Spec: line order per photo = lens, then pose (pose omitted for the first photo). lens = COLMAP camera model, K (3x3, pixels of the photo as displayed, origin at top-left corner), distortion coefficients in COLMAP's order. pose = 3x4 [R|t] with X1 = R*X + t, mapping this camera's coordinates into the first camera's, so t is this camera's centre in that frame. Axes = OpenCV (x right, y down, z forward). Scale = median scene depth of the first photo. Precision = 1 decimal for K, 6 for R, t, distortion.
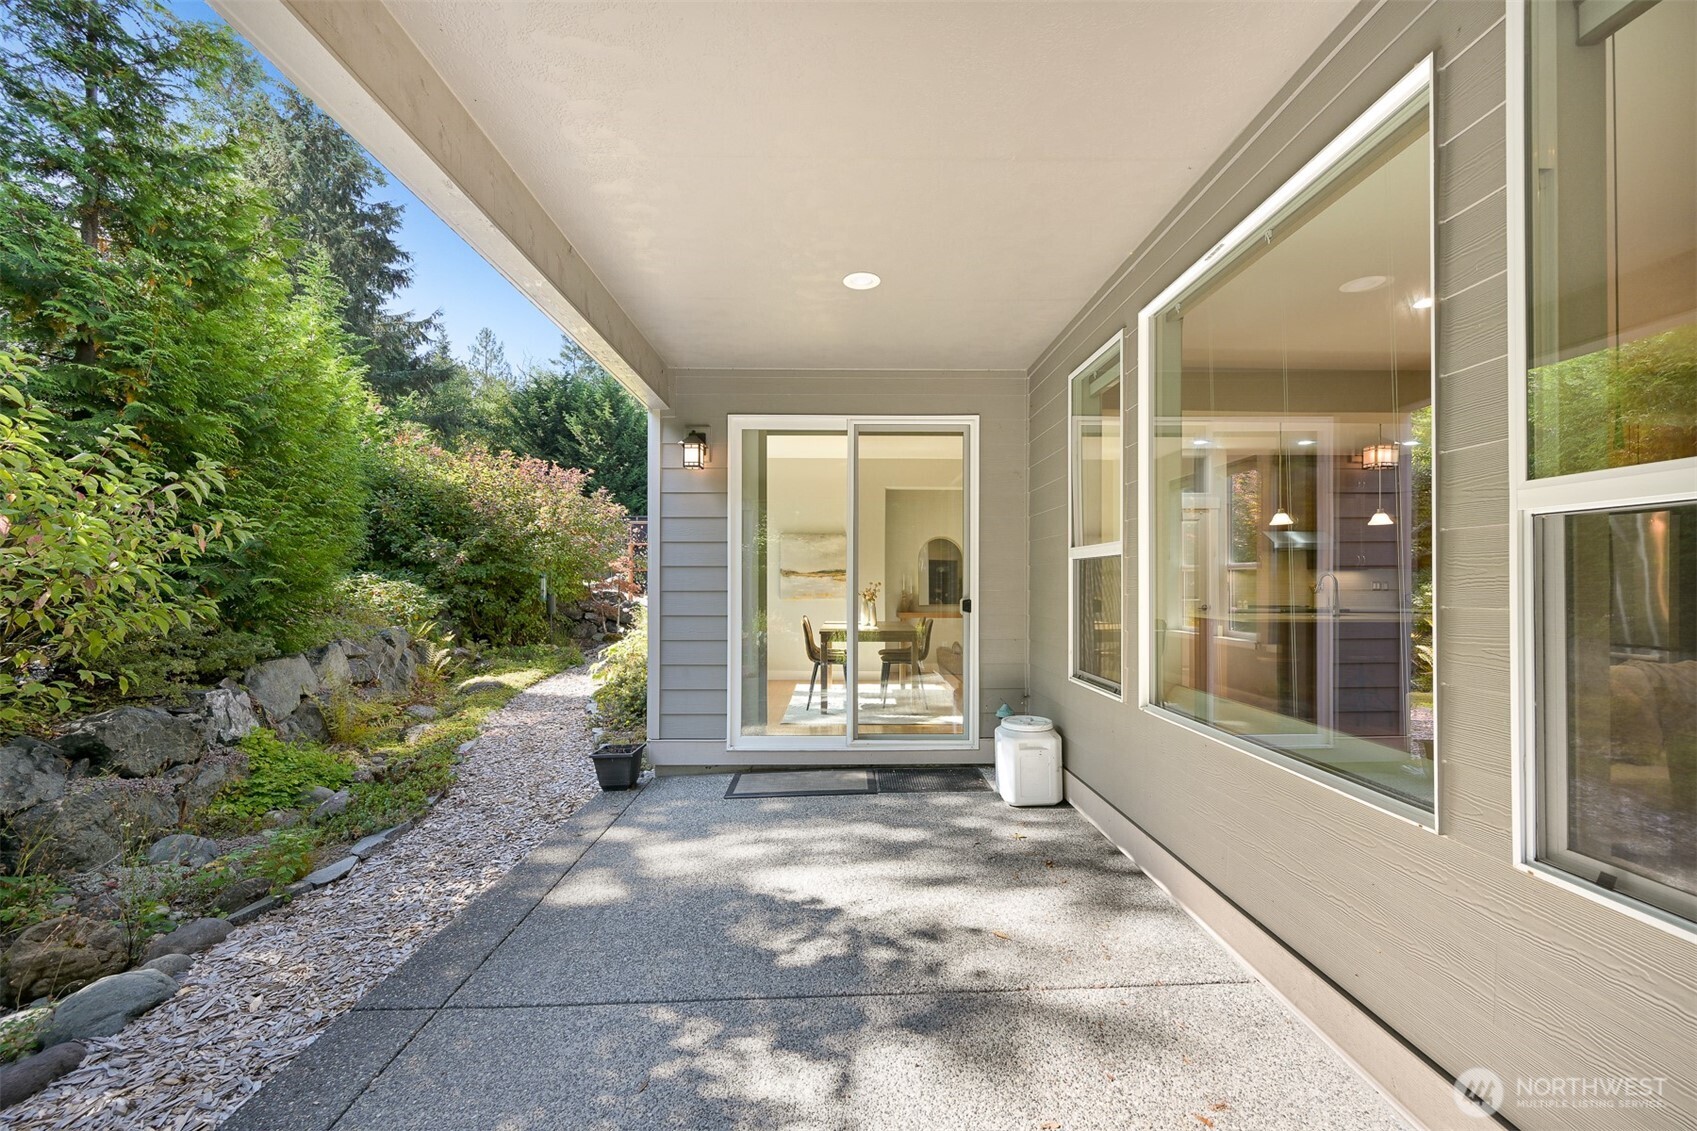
lens RADIAL K [[659.2, 0, 849.5], [0, 659.2, 586.7], [0, 0, 1]] dist [-0.006915, -0.000073]
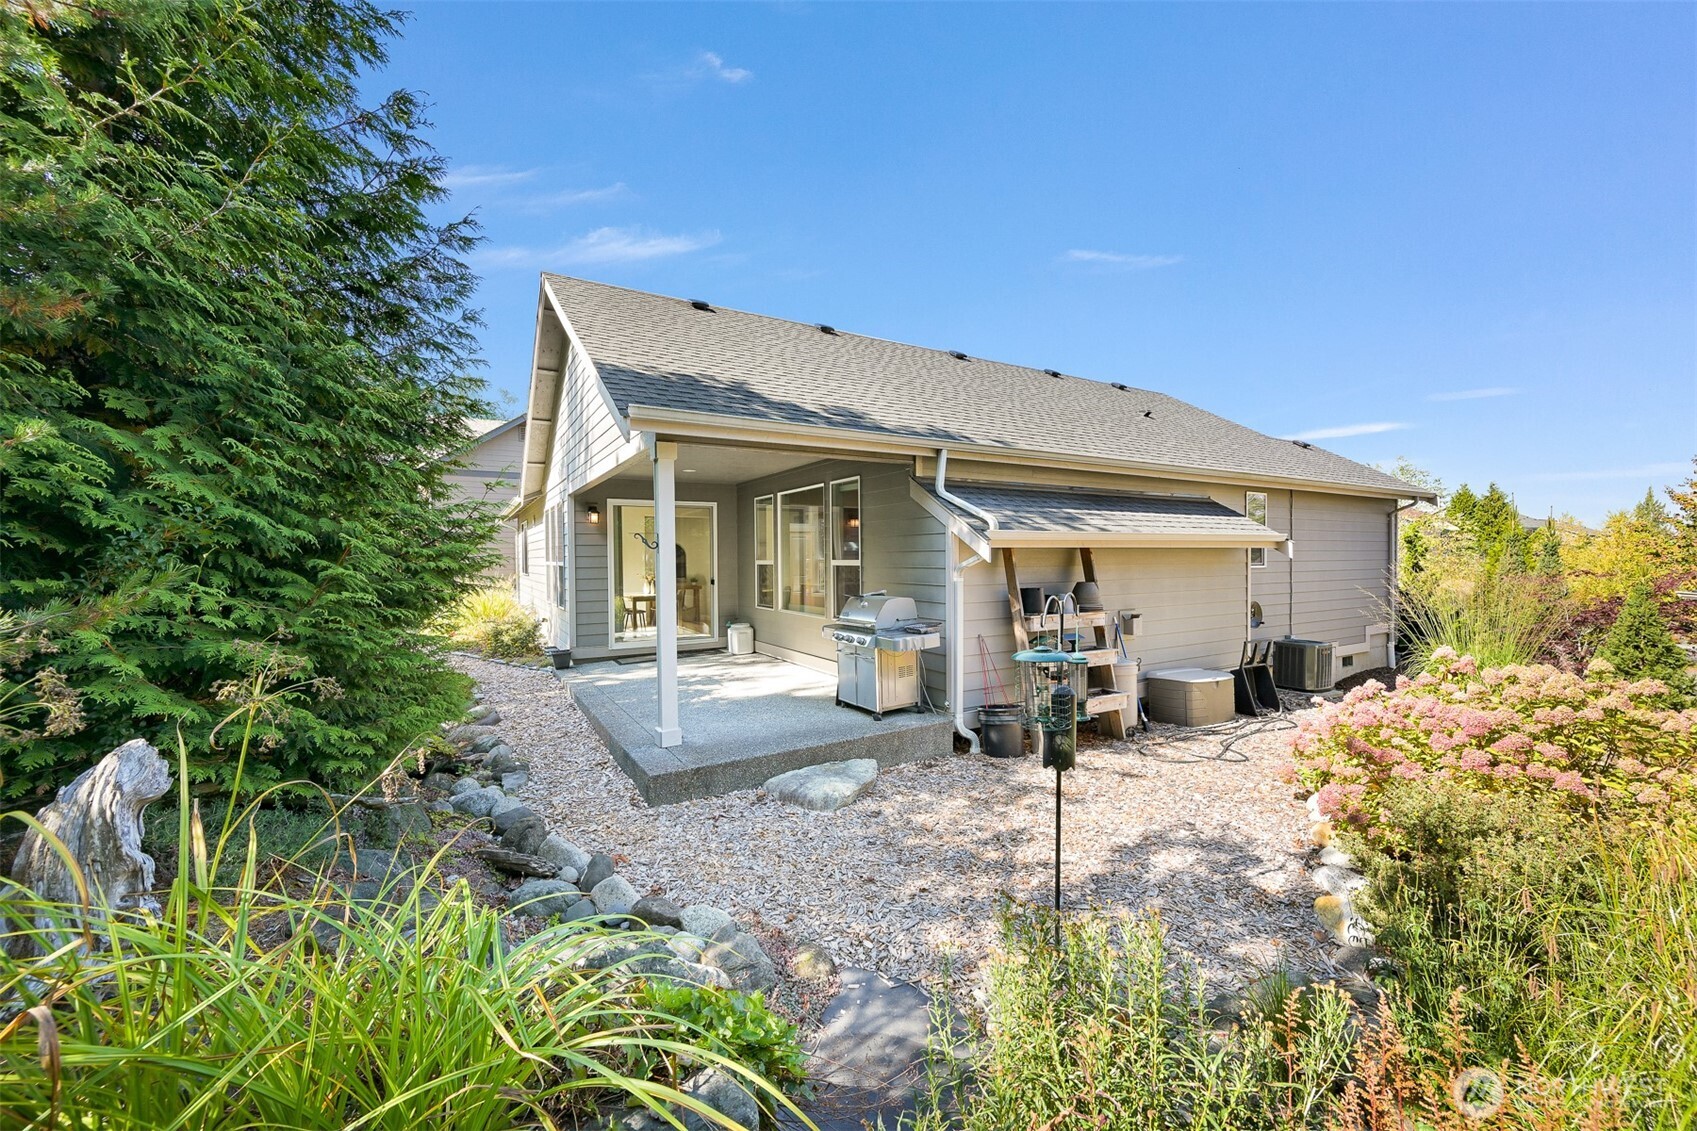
lens RADIAL K [[672.0, 0, 848.5], [0, 672.0, 565.5], [0, 0, 1]] dist [-0.001090, -0.000032]
pose [[0.880787, -0.012287, 0.473354, -0.233149], [0.009616, 0.999921, 0.008063, -0.019815], [-0.473416, -0.002550, 0.880835, -0.592877]]
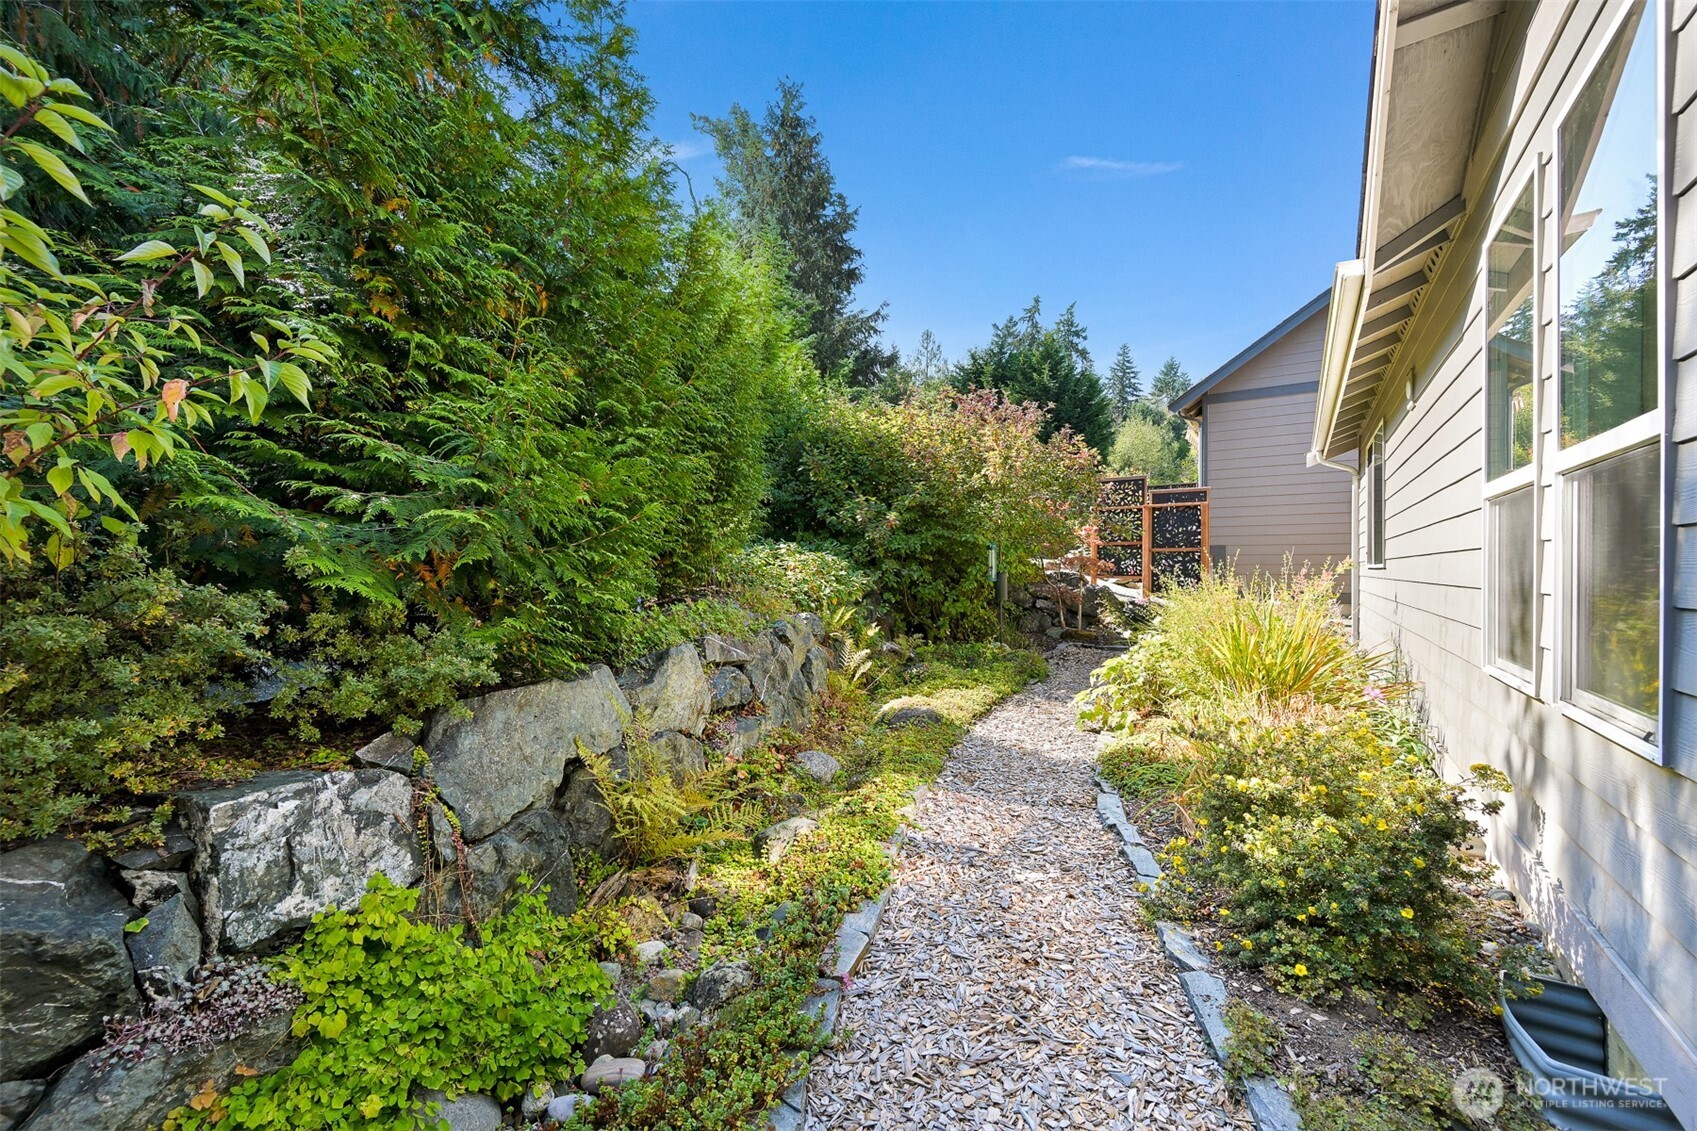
lens RADIAL K [[672.0, 0, 848.5], [0, 672.0, 565.5], [0, 0, 1]] dist [-0.001090, -0.000032]
pose [[0.813949, 0.002777, -0.580930, -0.190916], [-0.008769, 0.999933, -0.007507, 0.011451], [0.580871, 0.011204, 0.813919, 0.359655]]
